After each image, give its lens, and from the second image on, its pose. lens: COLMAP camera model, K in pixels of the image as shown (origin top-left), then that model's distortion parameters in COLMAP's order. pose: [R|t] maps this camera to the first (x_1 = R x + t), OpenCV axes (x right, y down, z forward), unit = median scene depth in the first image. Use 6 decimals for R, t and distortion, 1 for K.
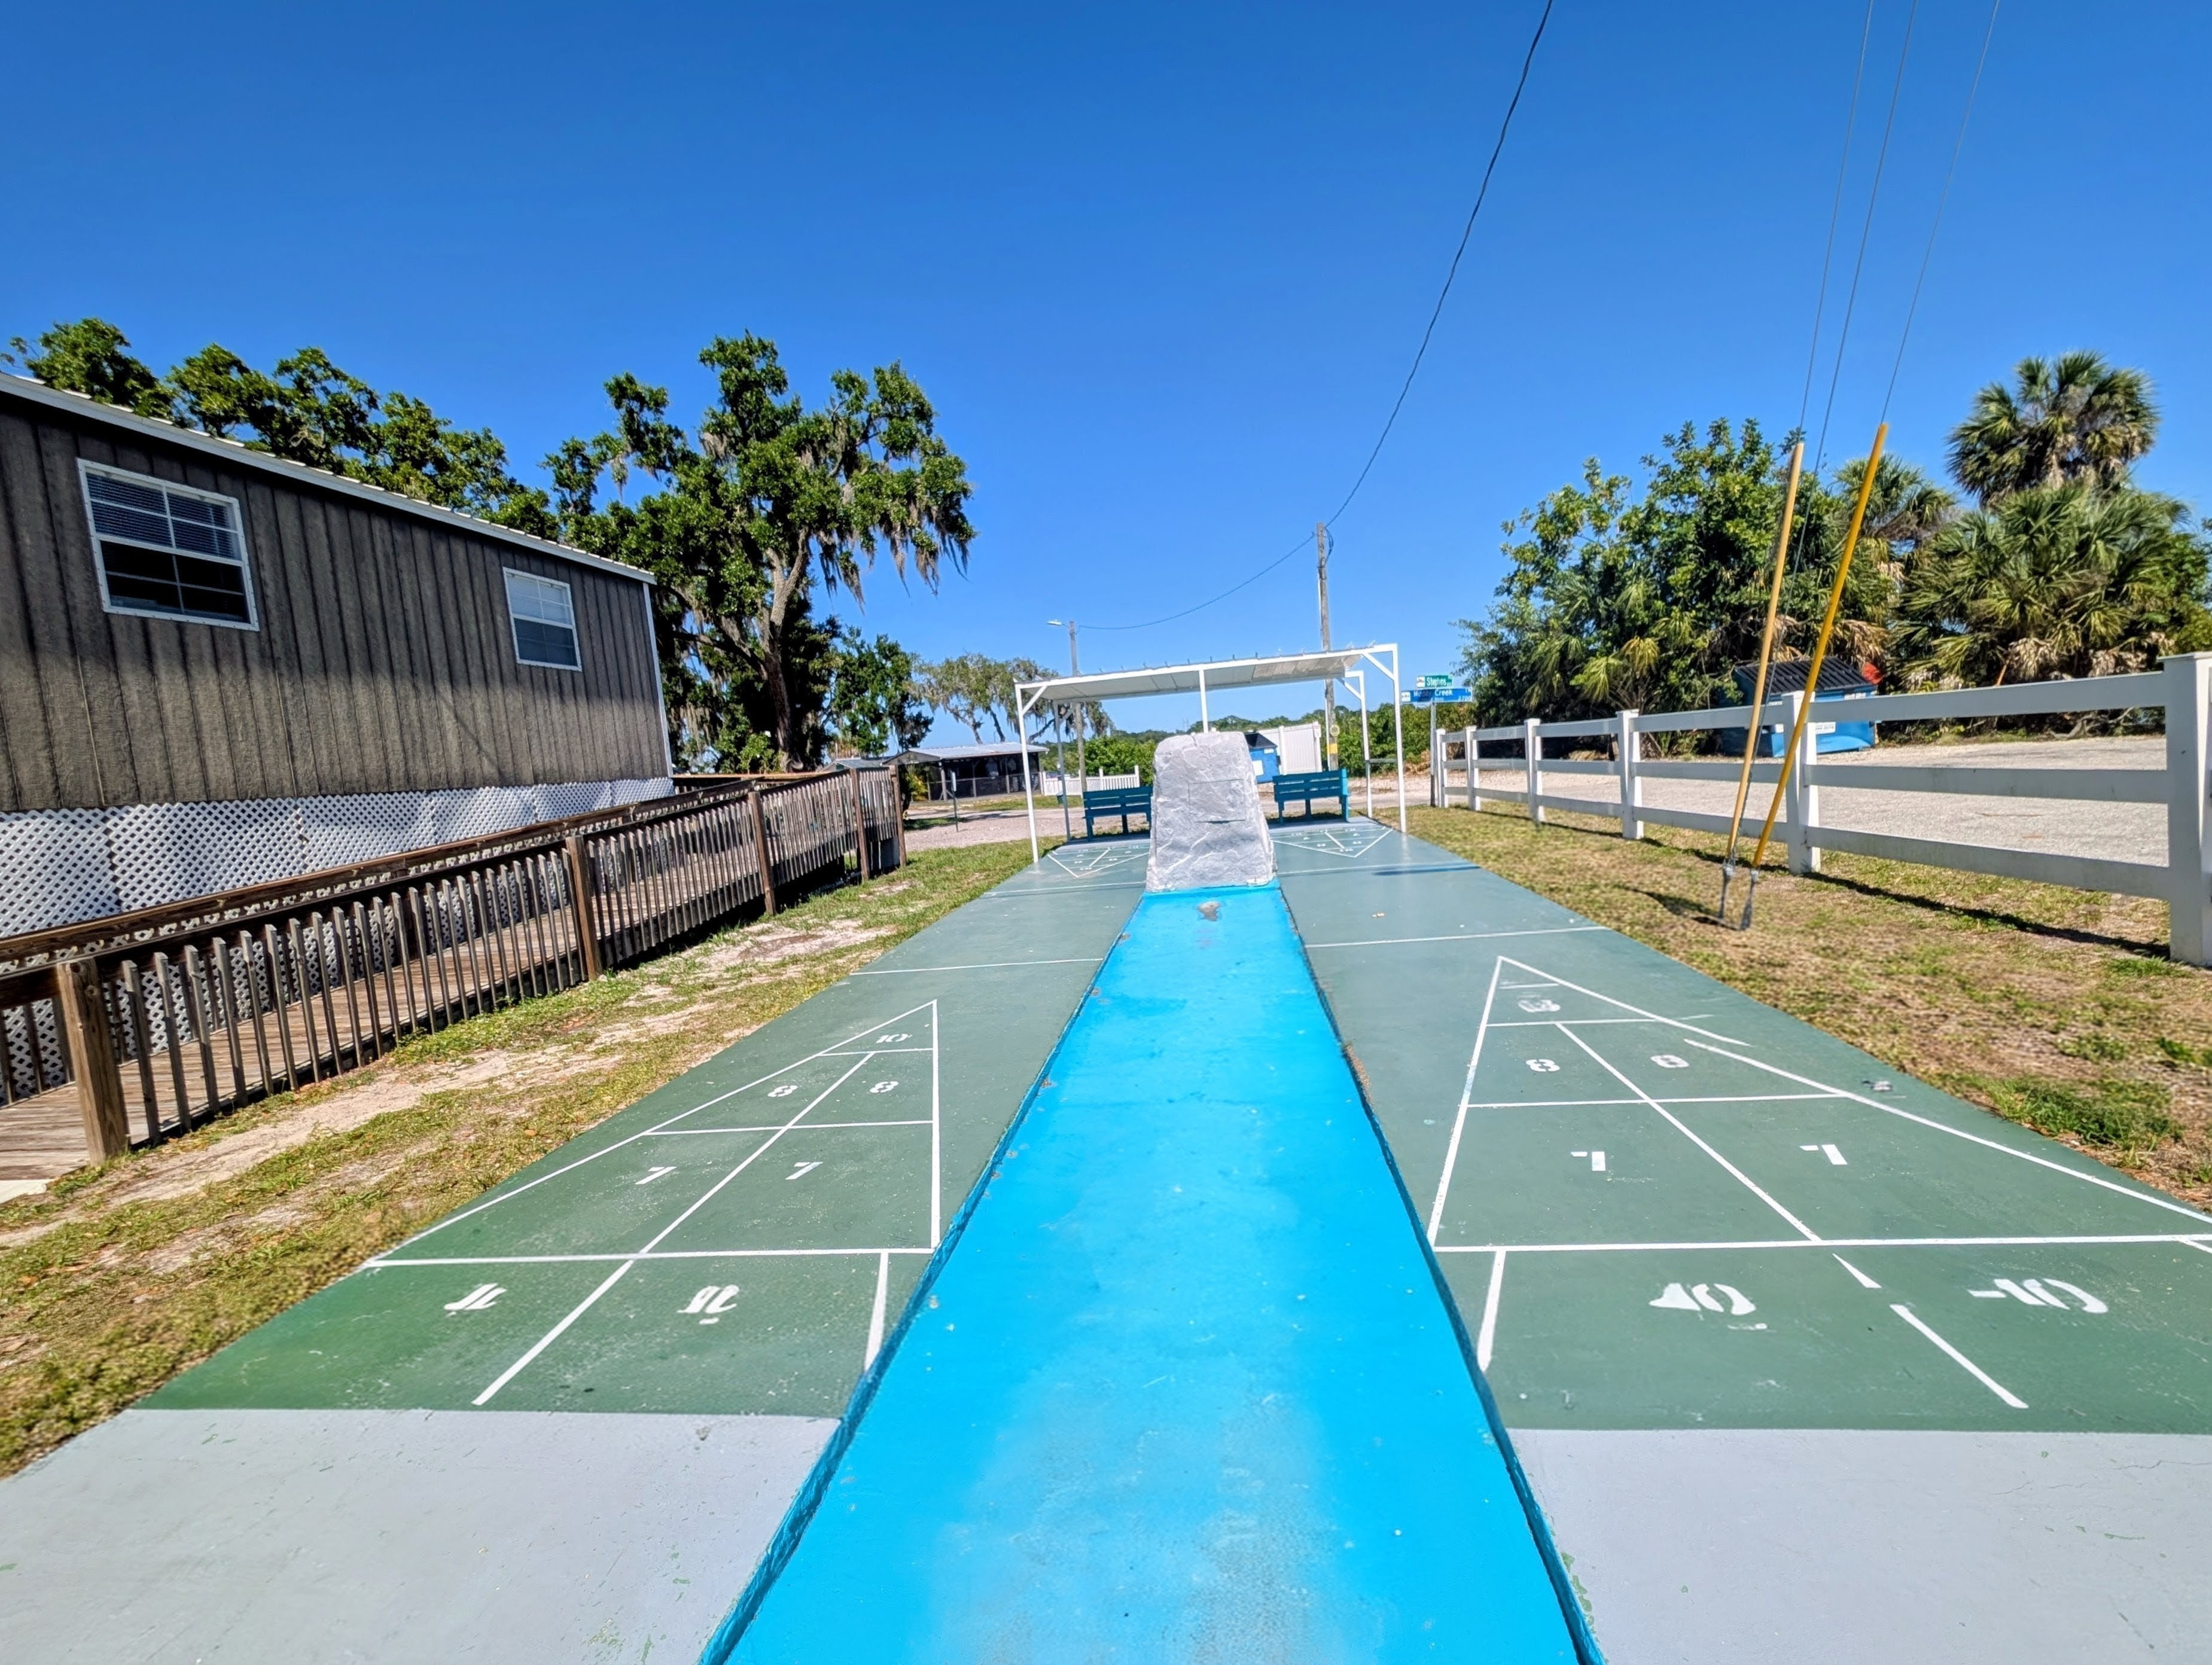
lens RADIAL K [[947.4, 0, 1106.0], [0, 947.4, 832.5], [0, 0, 1]] dist [0.010141, -0.000141]
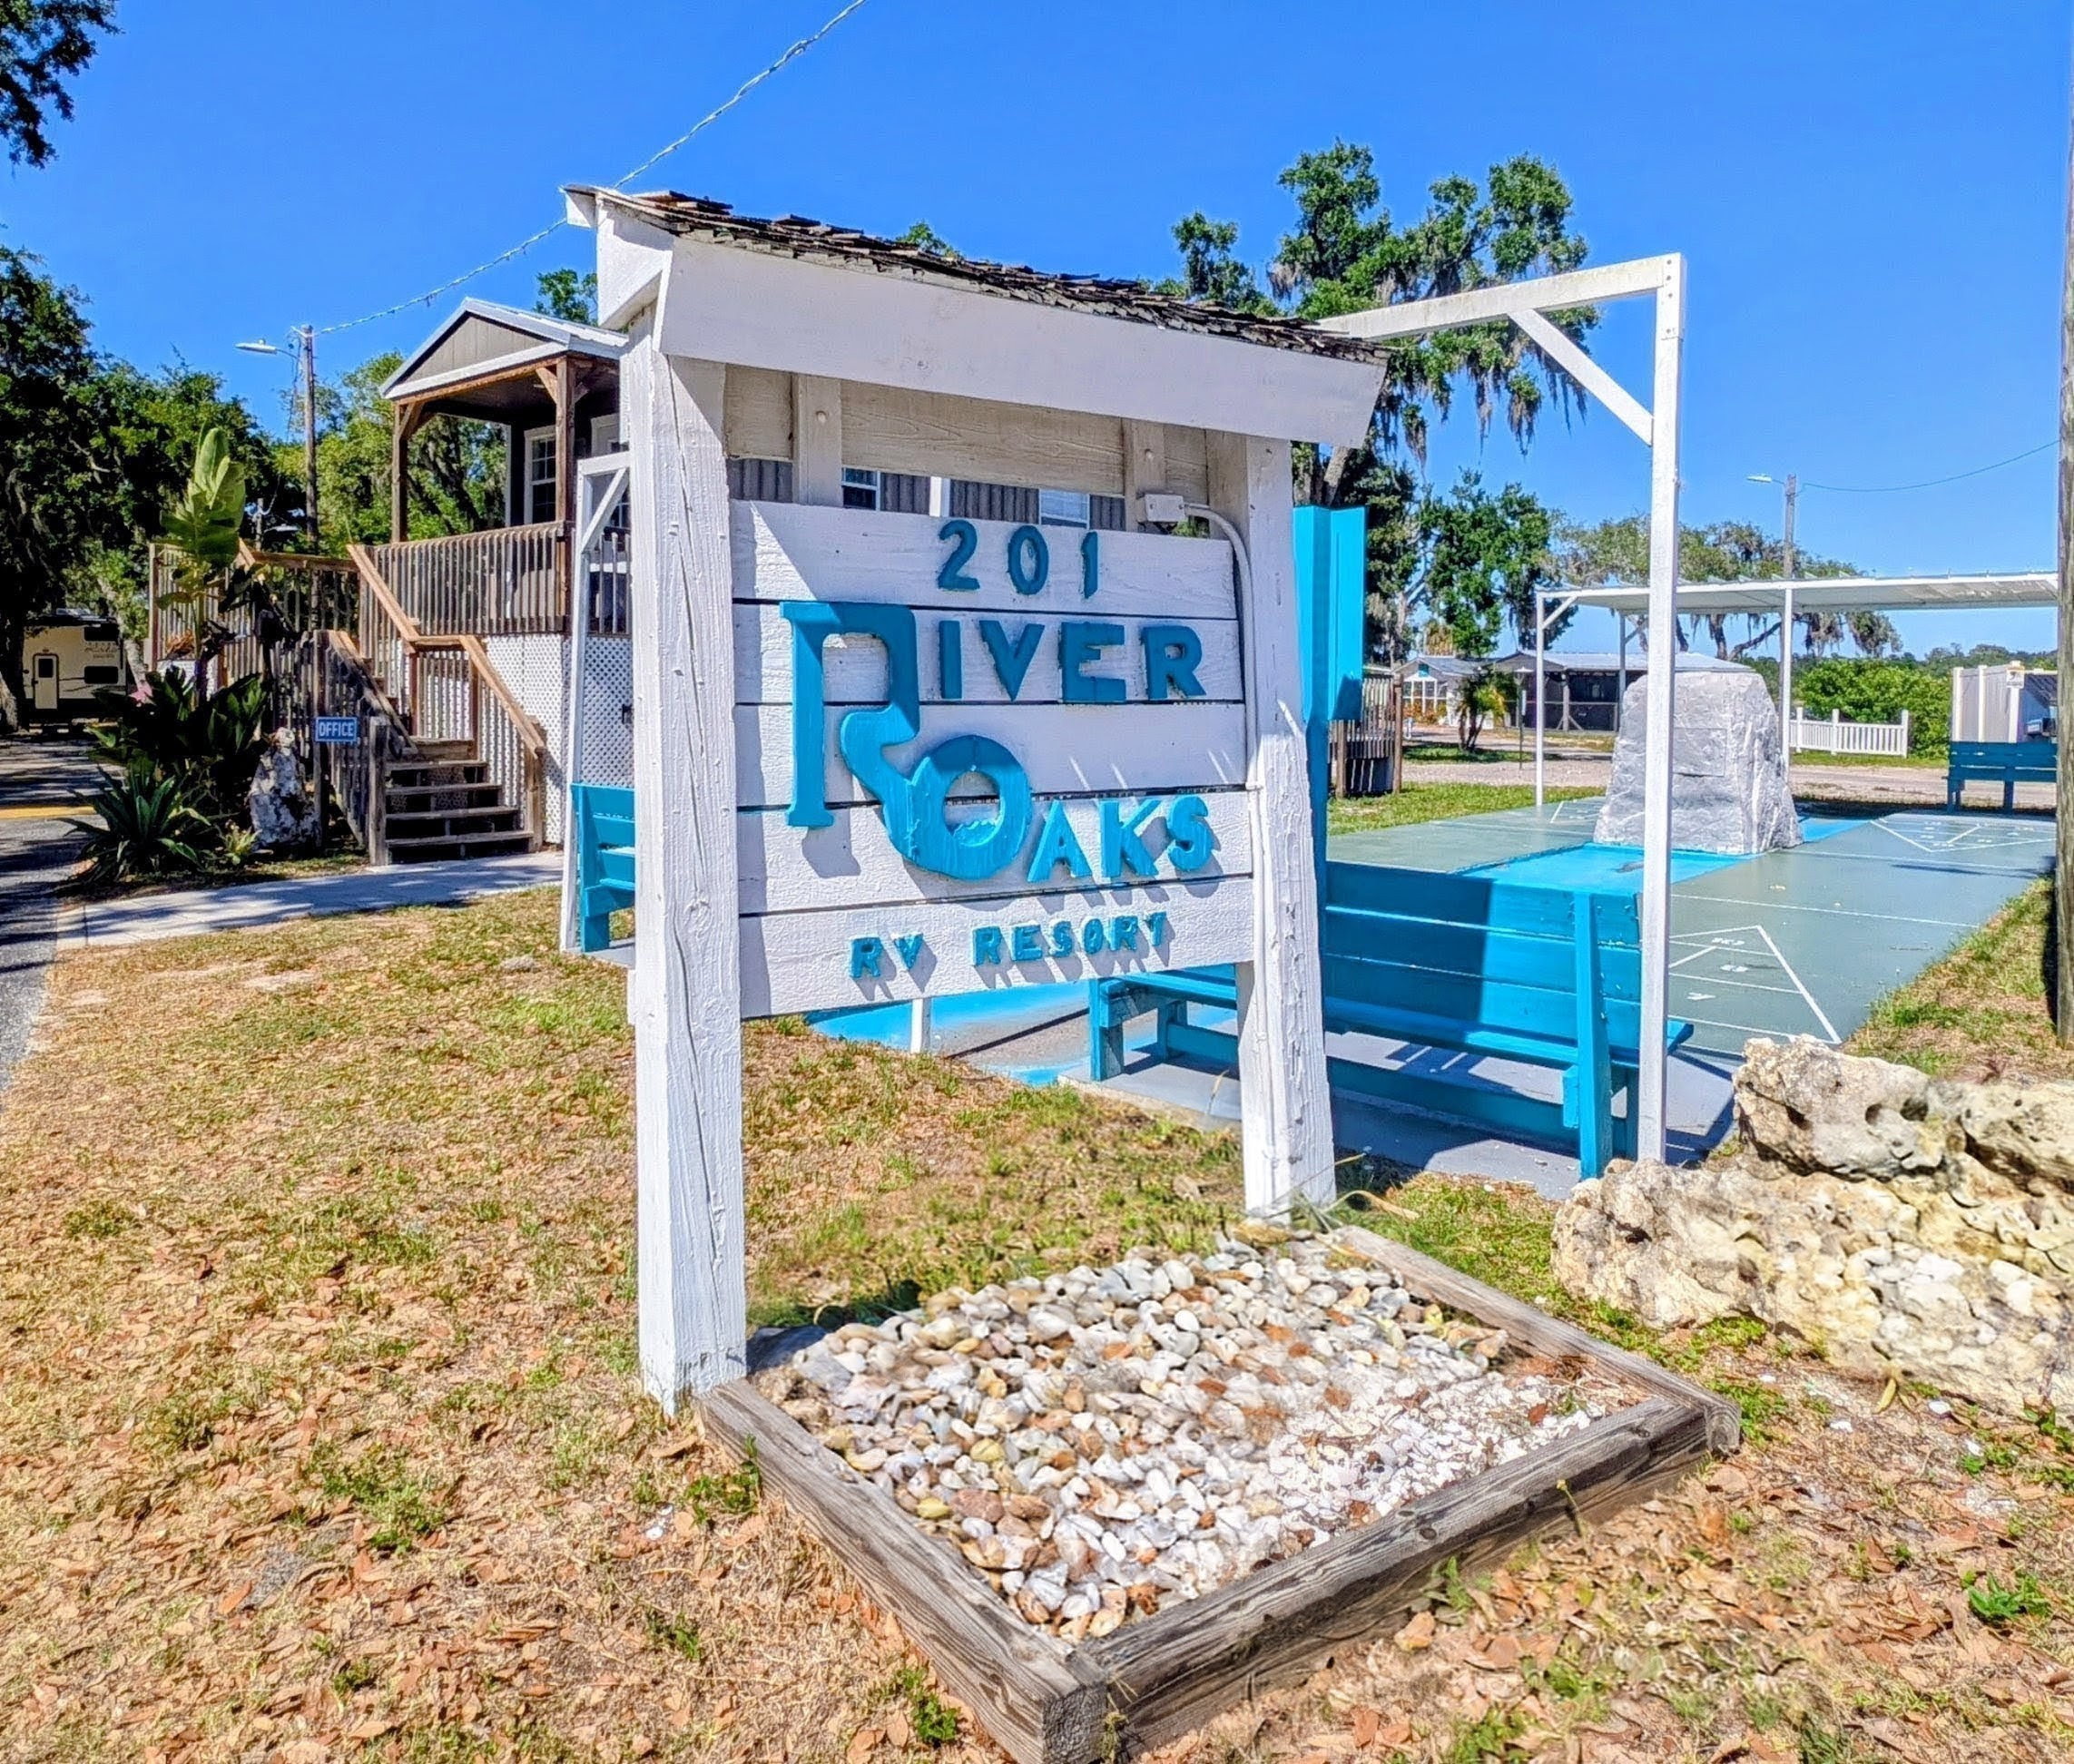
lens RADIAL K [[2556.3, 0, 1037.0], [0, 2556.3, 882.0], [0, 0, 1]] dist [-0.003696, -0.002434]
pose [[0.833790, 0.142317, -0.533423, 0.662029], [-0.130028, 0.989645, 0.060792, 0.015413], [0.536551, 0.018671, 0.843661, -0.978368]]
